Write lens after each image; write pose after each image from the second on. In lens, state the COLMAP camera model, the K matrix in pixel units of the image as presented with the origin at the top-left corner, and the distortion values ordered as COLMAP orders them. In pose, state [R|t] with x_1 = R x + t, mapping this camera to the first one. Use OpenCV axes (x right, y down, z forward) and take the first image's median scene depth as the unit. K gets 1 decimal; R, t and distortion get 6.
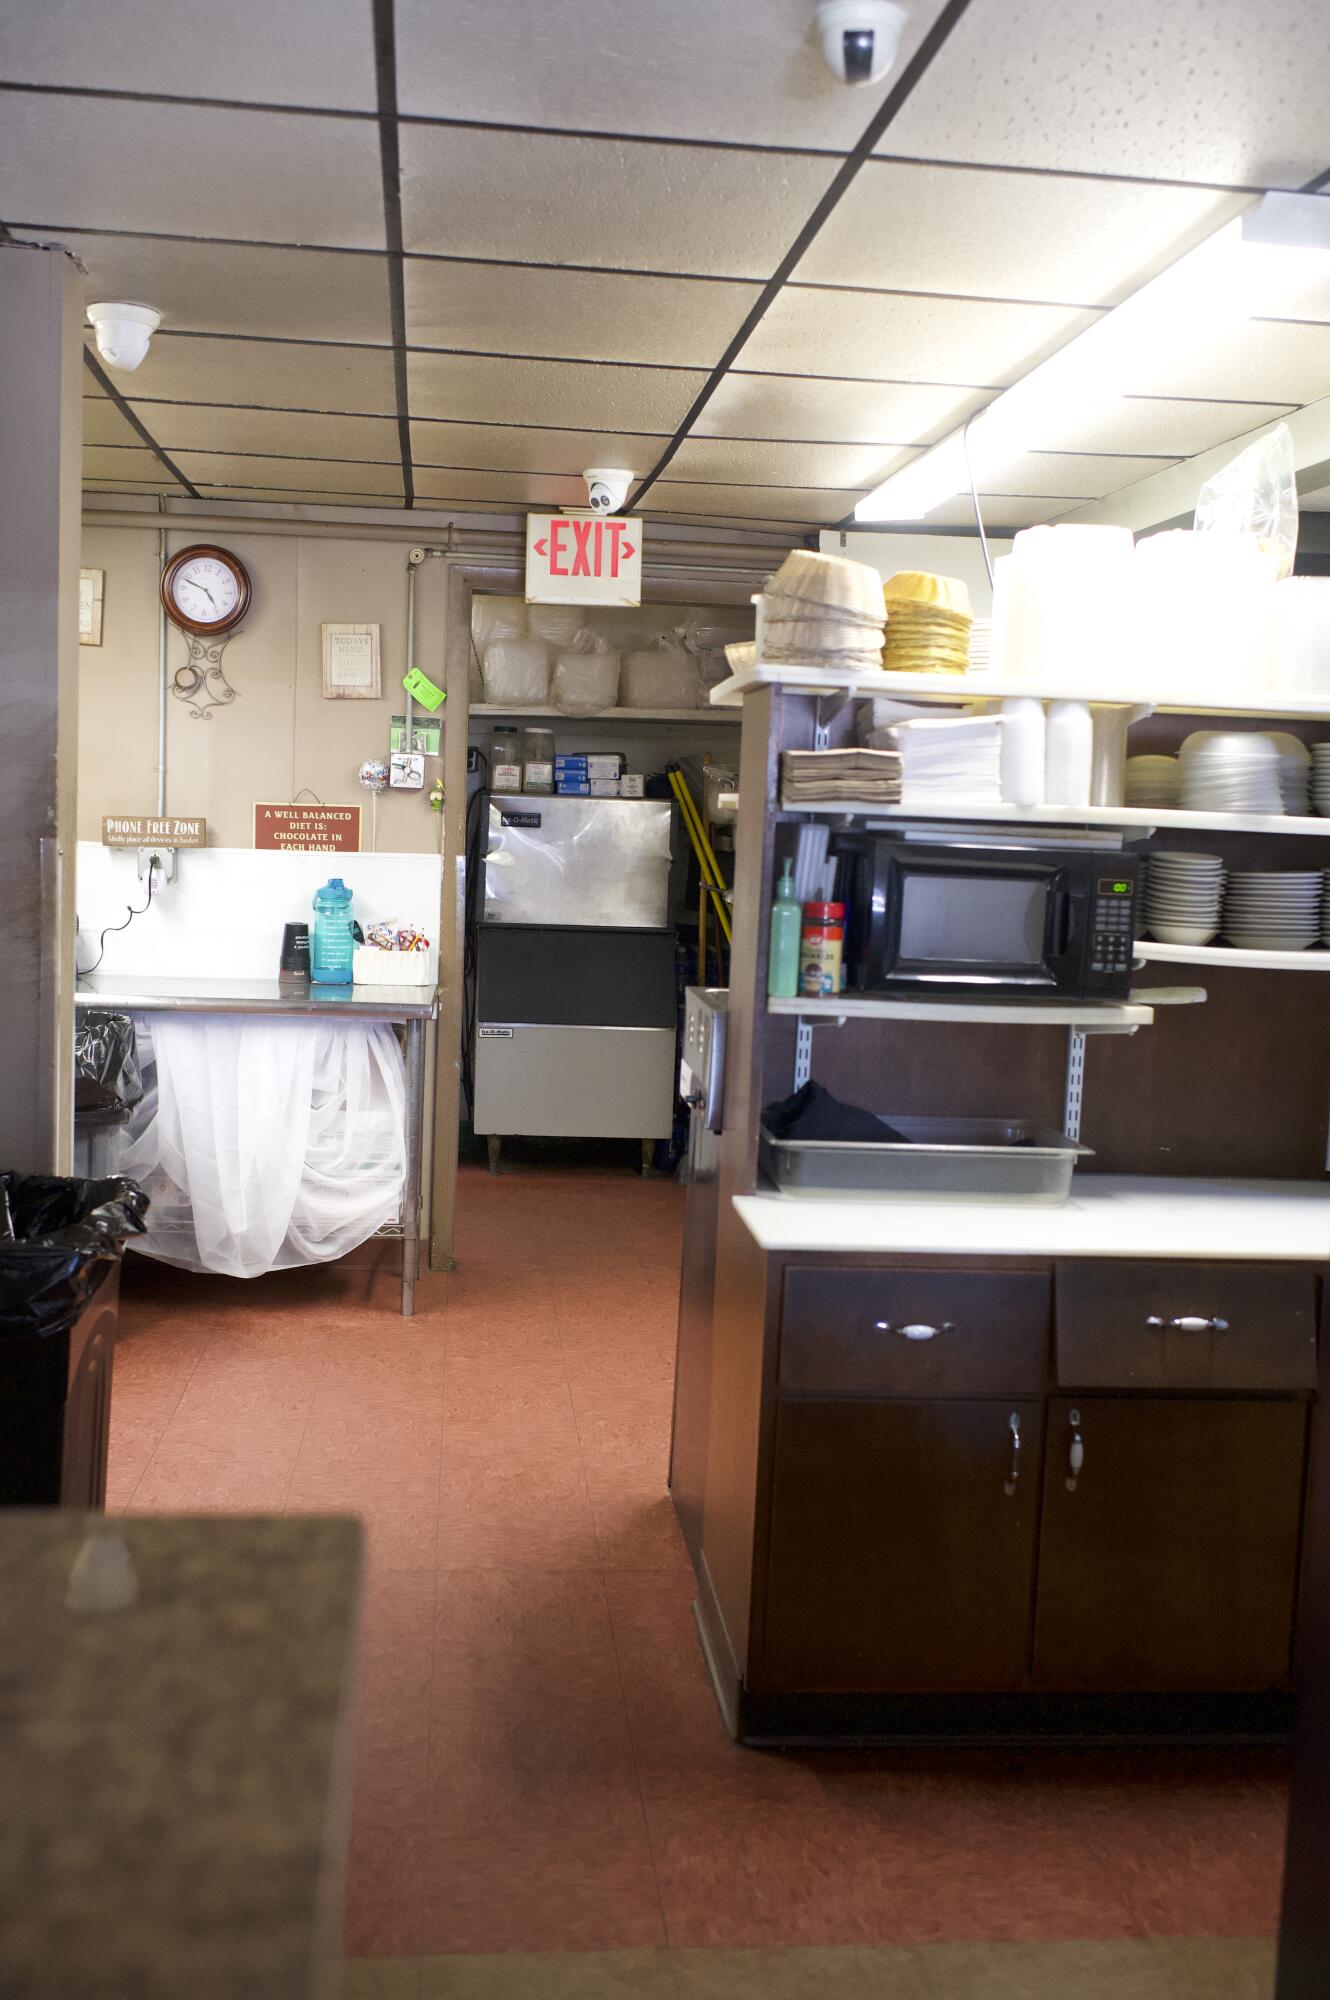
lens RADIAL K [[1988.9, 0, 665.6], [0, 1988.9, 993.4], [0, 0, 1]] dist [0.006451, 0.000000]
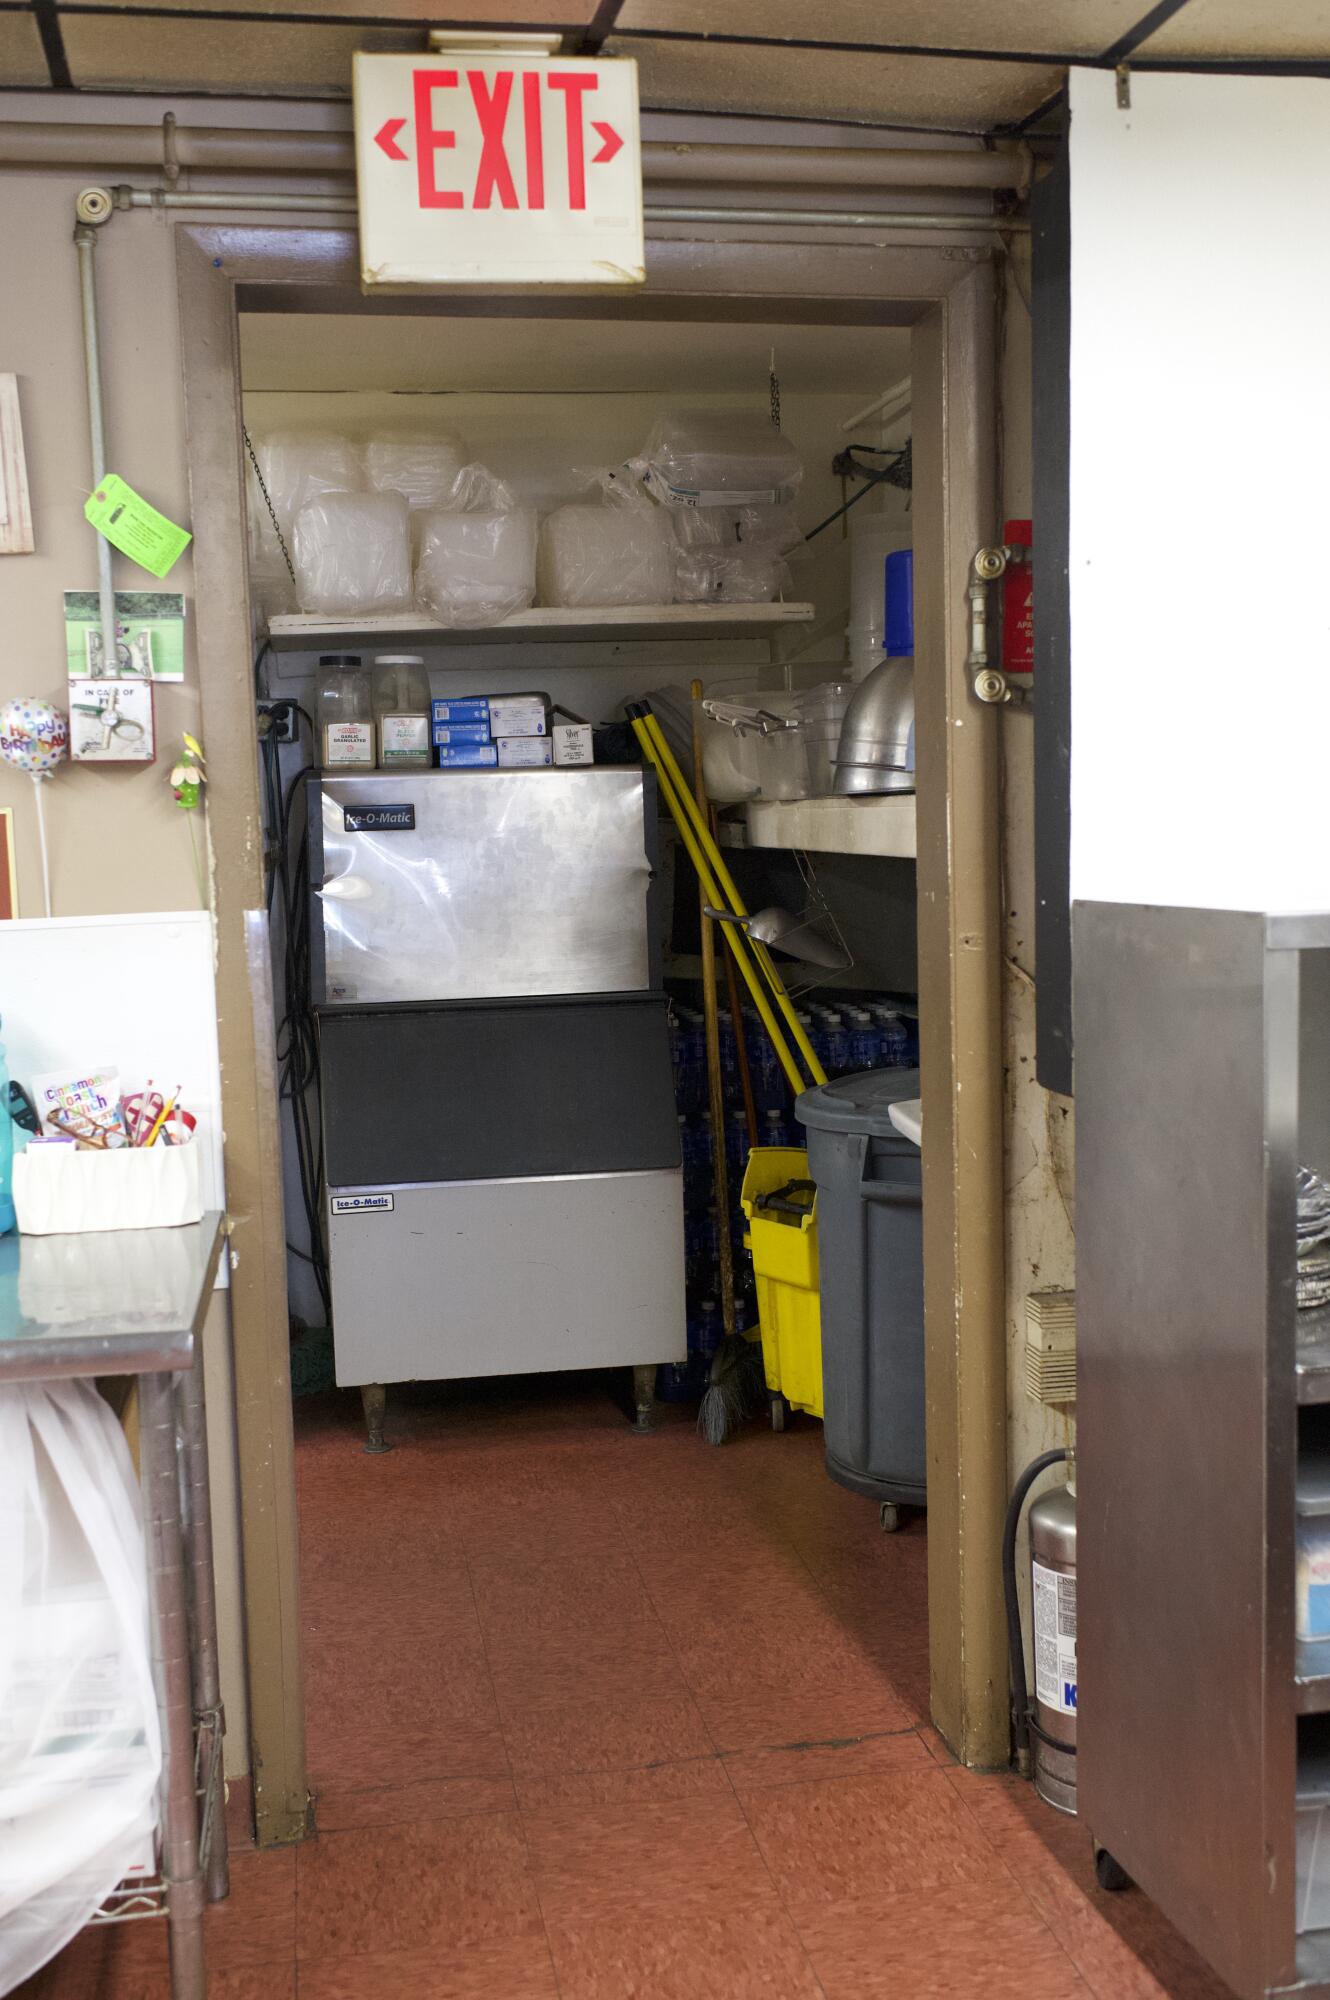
lens RADIAL K [[1988.9, 0, 652.6], [0, 1988.9, 1000.9], [0, 0, 1]] dist [0.006451, 0.000000]
pose [[0.995325, -0.072391, 0.063938, -0.035827], [0.071633, 0.997332, 0.014066, -0.038438], [-0.064786, -0.009420, 0.997855, 0.436470]]
